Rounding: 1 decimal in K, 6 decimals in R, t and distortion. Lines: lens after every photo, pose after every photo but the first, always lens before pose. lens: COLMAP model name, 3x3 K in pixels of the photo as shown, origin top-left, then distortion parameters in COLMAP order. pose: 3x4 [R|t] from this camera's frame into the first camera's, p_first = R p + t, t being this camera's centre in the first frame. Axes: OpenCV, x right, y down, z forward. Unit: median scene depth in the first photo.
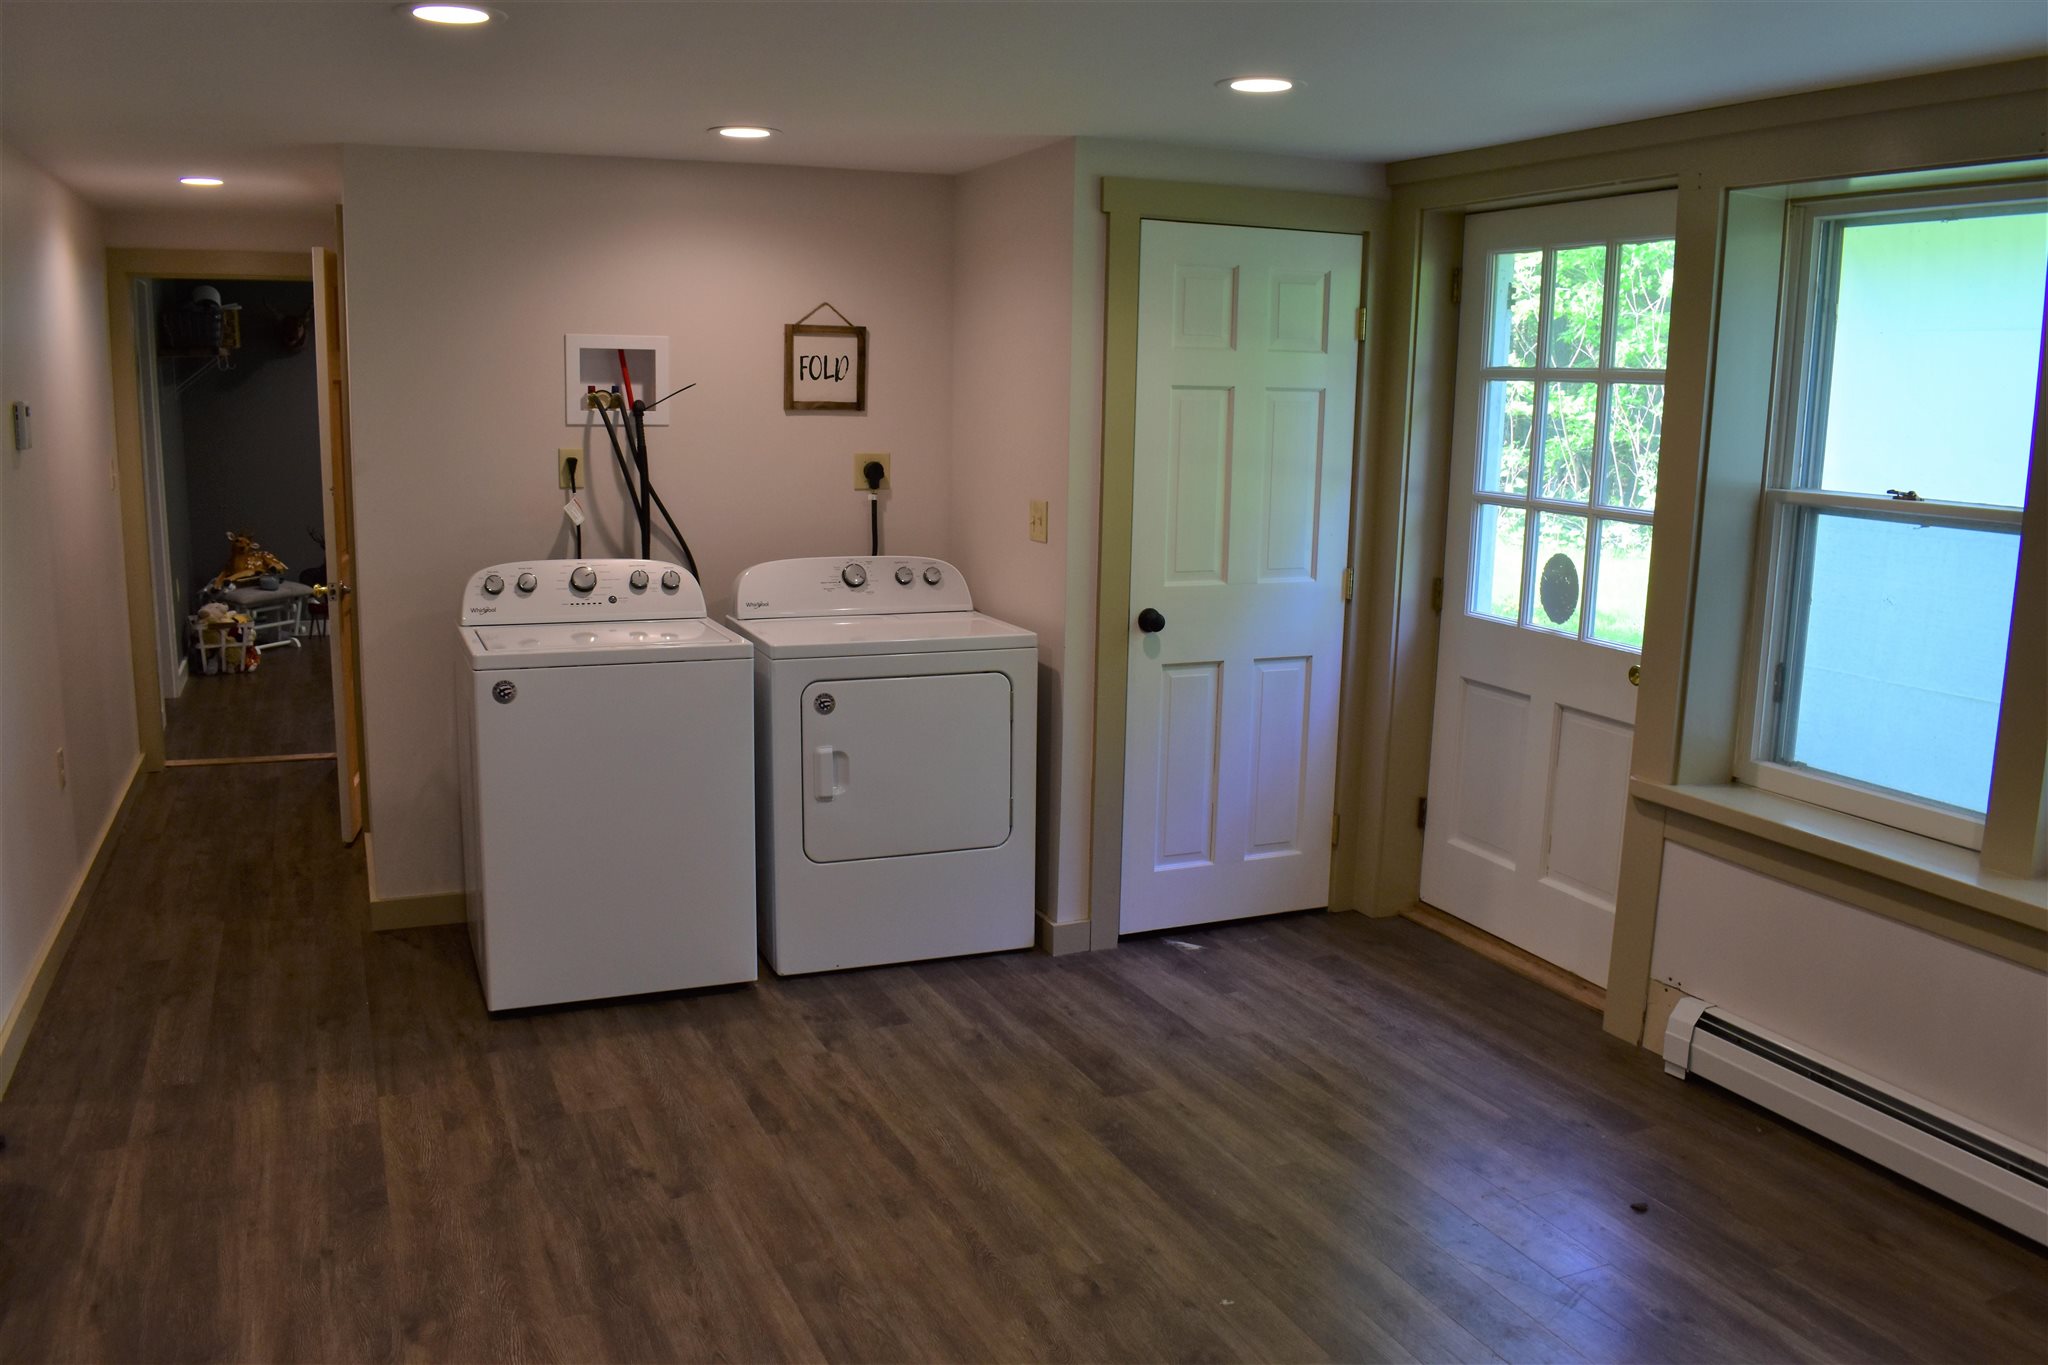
lens RADIAL K [[1598.3, 0, 1022.2], [0, 1598.3, 685.3], [0, 0, 1]] dist [-0.099421, 0.019521]
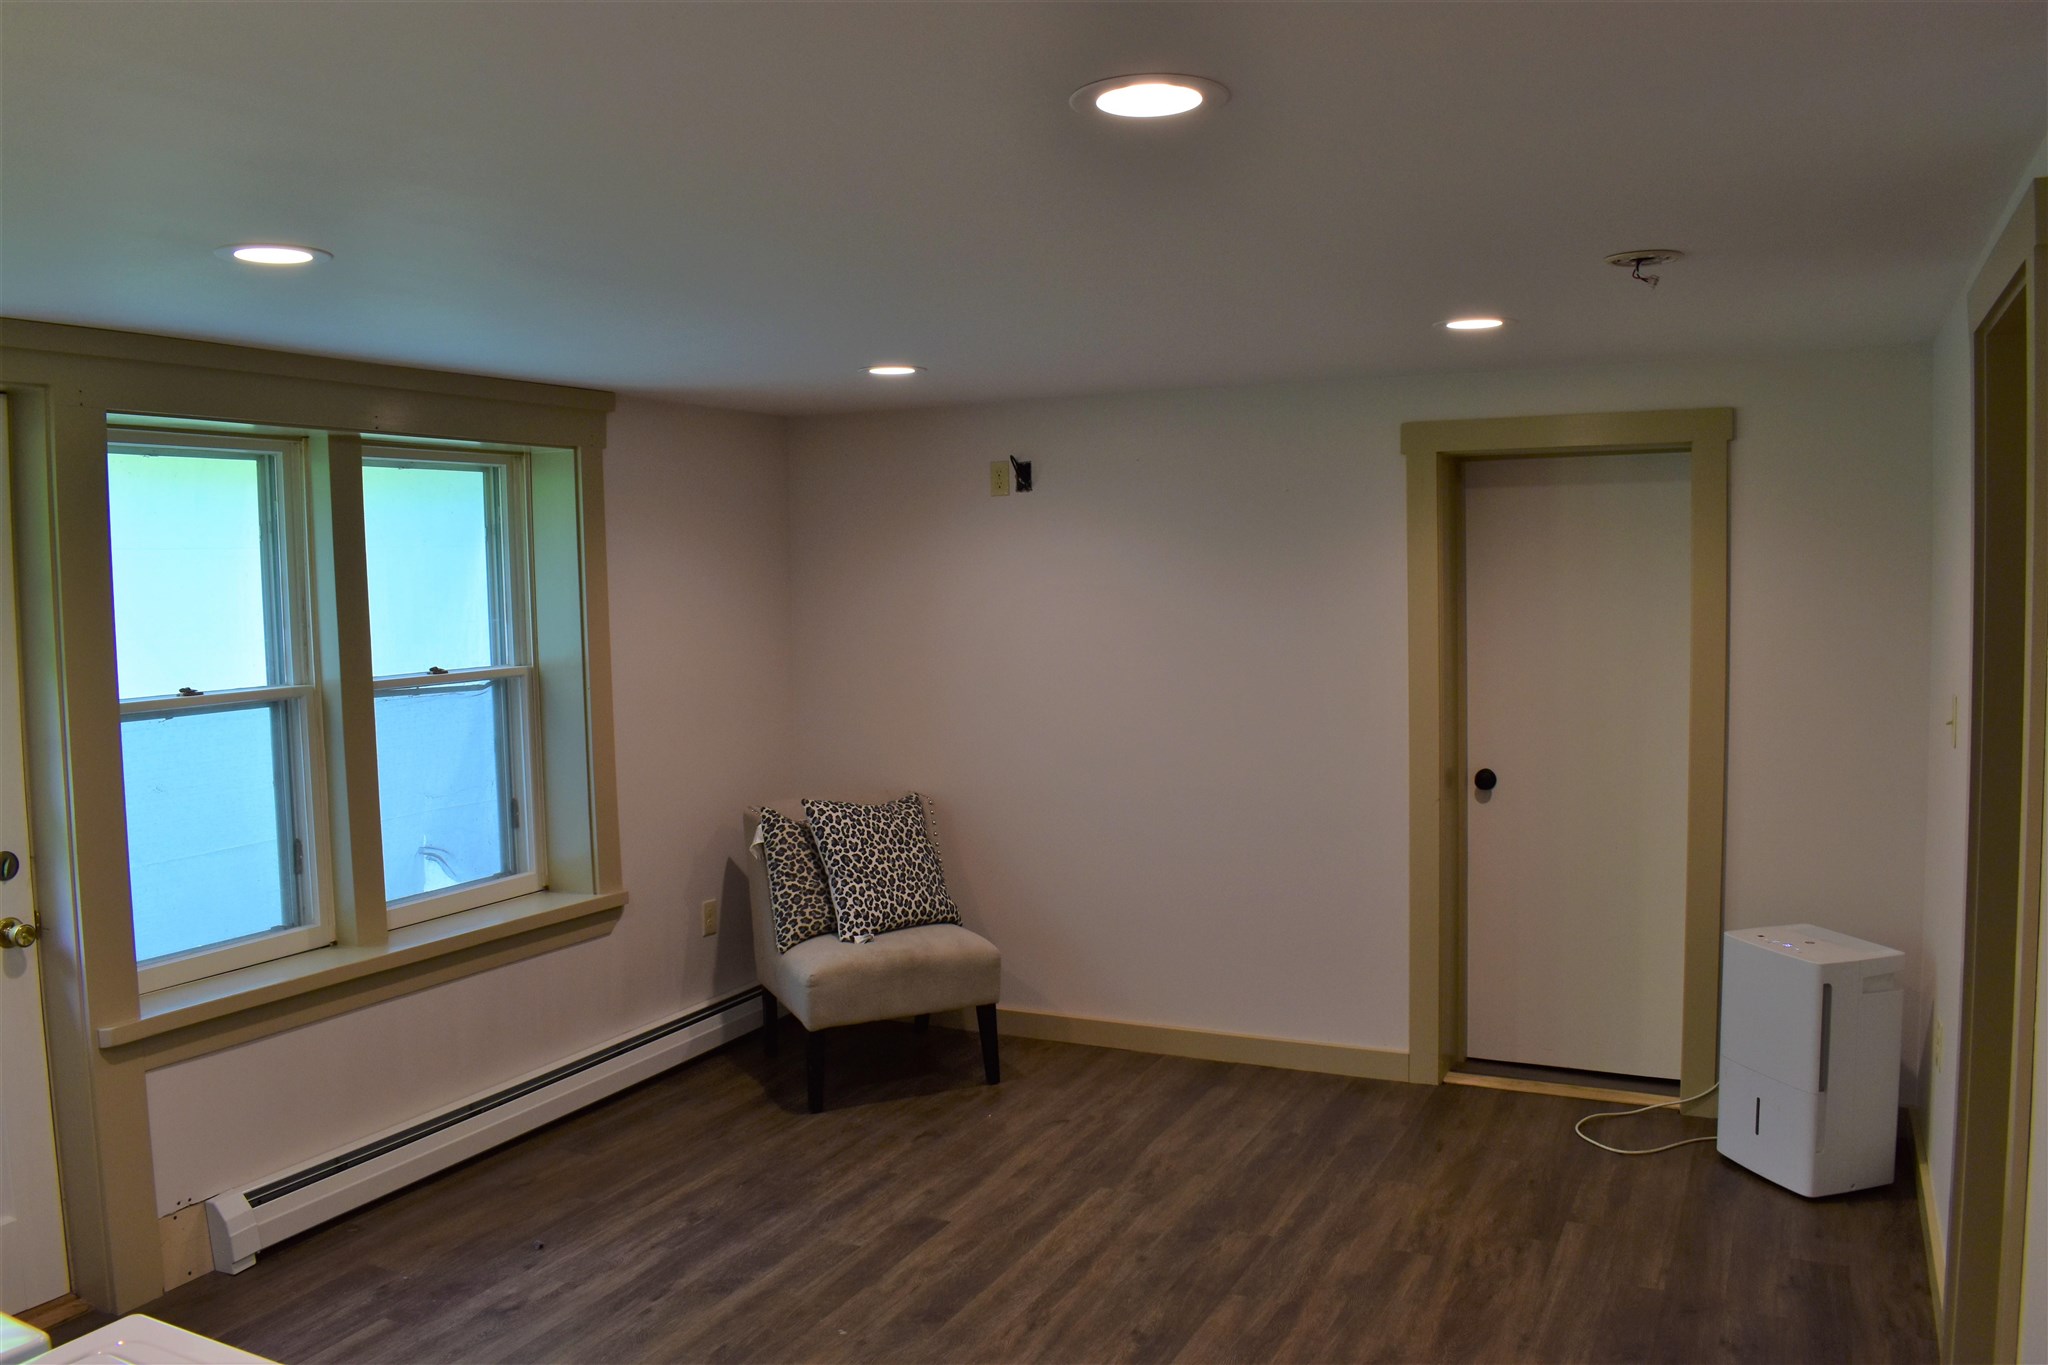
lens RADIAL K [[1598.3, 0, 1022.2], [0, 1598.3, 685.3], [0, 0, 1]] dist [-0.099421, 0.019521]
pose [[-0.639003, -0.053878, 0.767315, -0.717514], [0.154936, 0.968083, 0.197002, -0.260195], [-0.753439, 0.244770, -0.610261, 1.246468]]
